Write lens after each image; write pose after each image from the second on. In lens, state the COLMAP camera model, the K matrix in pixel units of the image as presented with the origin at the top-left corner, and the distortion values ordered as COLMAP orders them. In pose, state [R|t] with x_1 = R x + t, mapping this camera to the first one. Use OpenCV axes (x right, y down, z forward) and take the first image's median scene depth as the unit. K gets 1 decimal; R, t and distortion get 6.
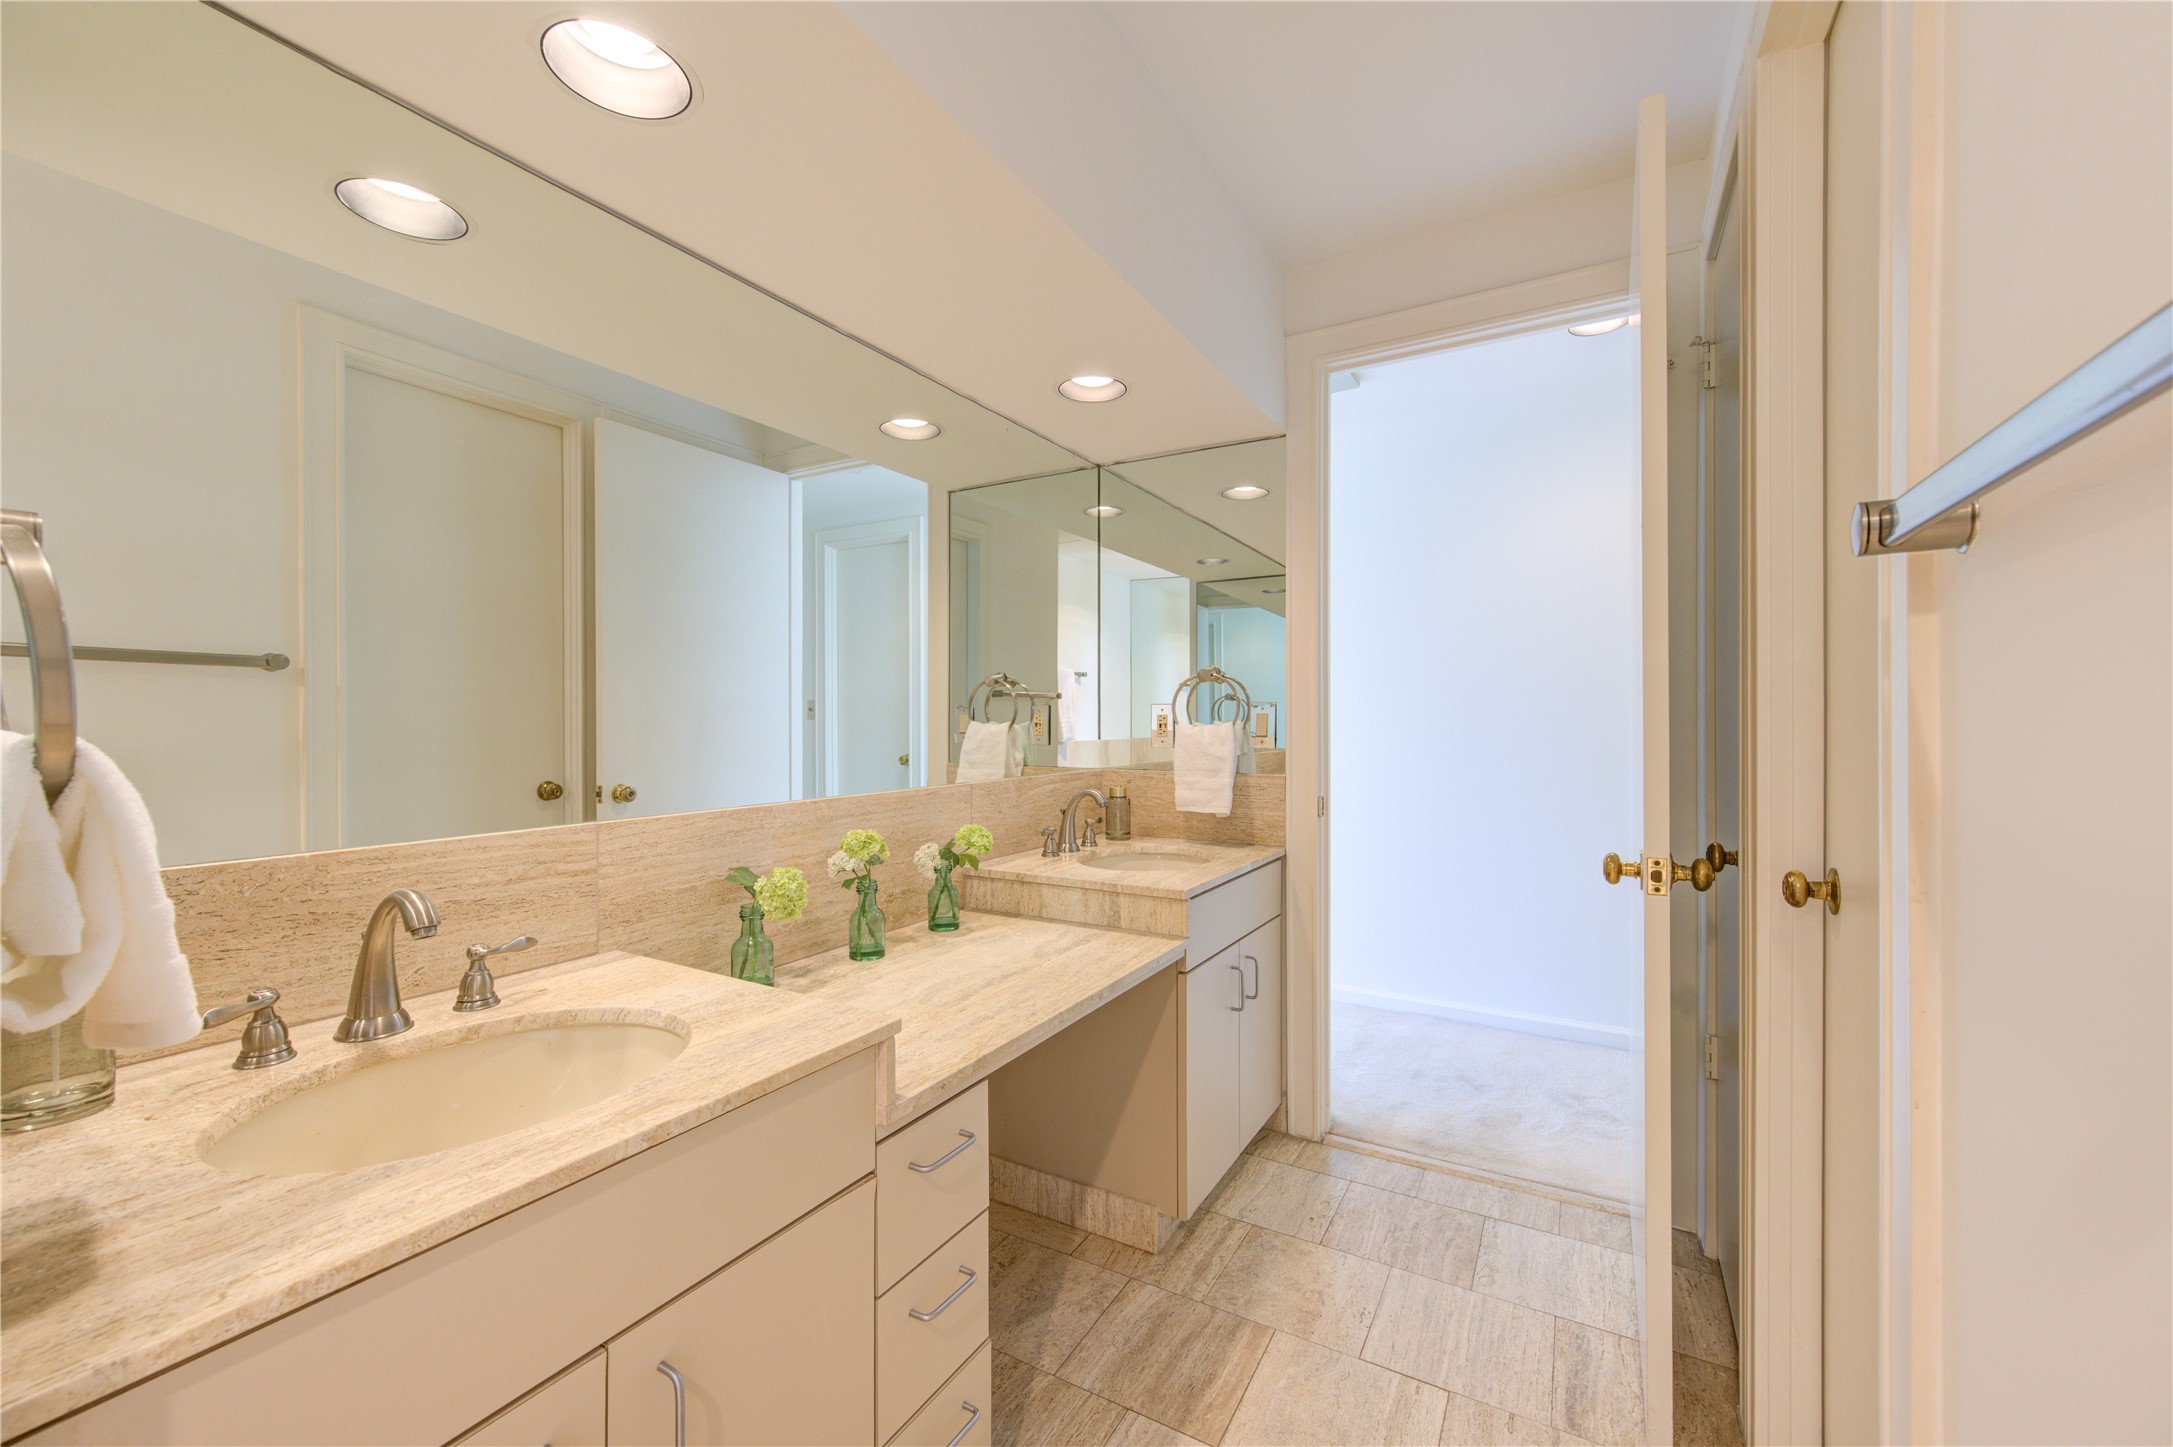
lens RADIAL K [[847.2, 0, 1090.0], [0, 847.2, 727.9], [0, 0, 1]] dist [0.002423, -0.000606]
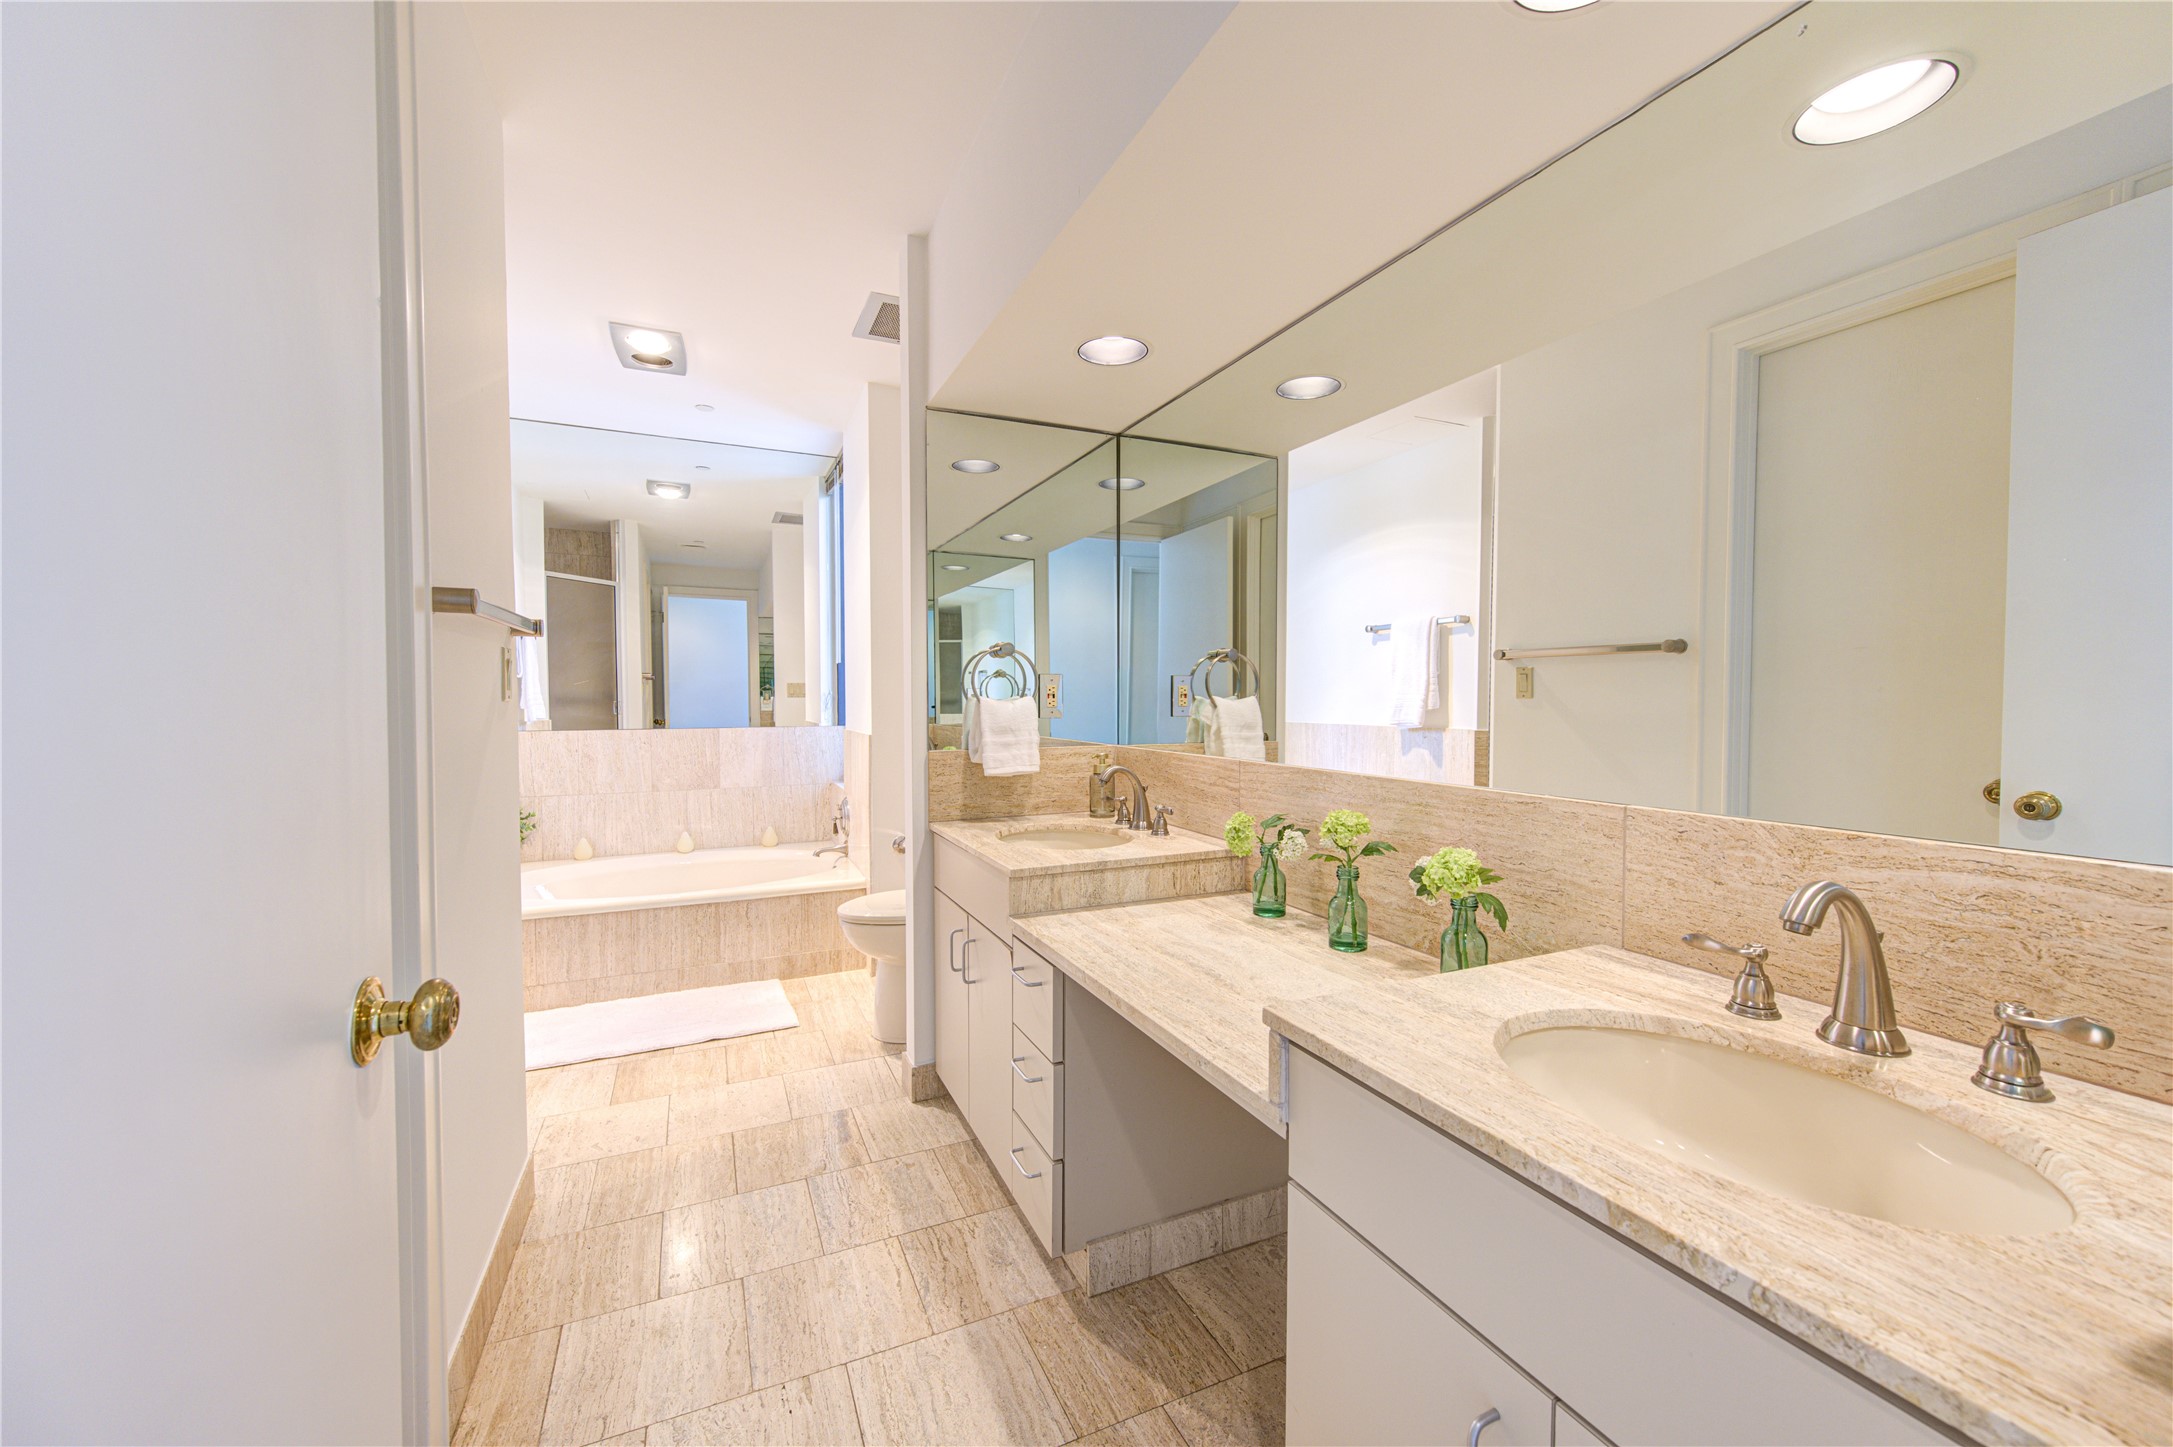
lens RADIAL K [[847.2, 0, 1090.0], [0, 847.2, 727.9], [0, 0, 1]] dist [0.002423, -0.000606]
pose [[-0.574536, 0.033471, -0.817794, 0.725146], [-0.008483, 0.998866, 0.046842, -0.014477], [0.818435, 0.033850, -0.573601, 1.428018]]
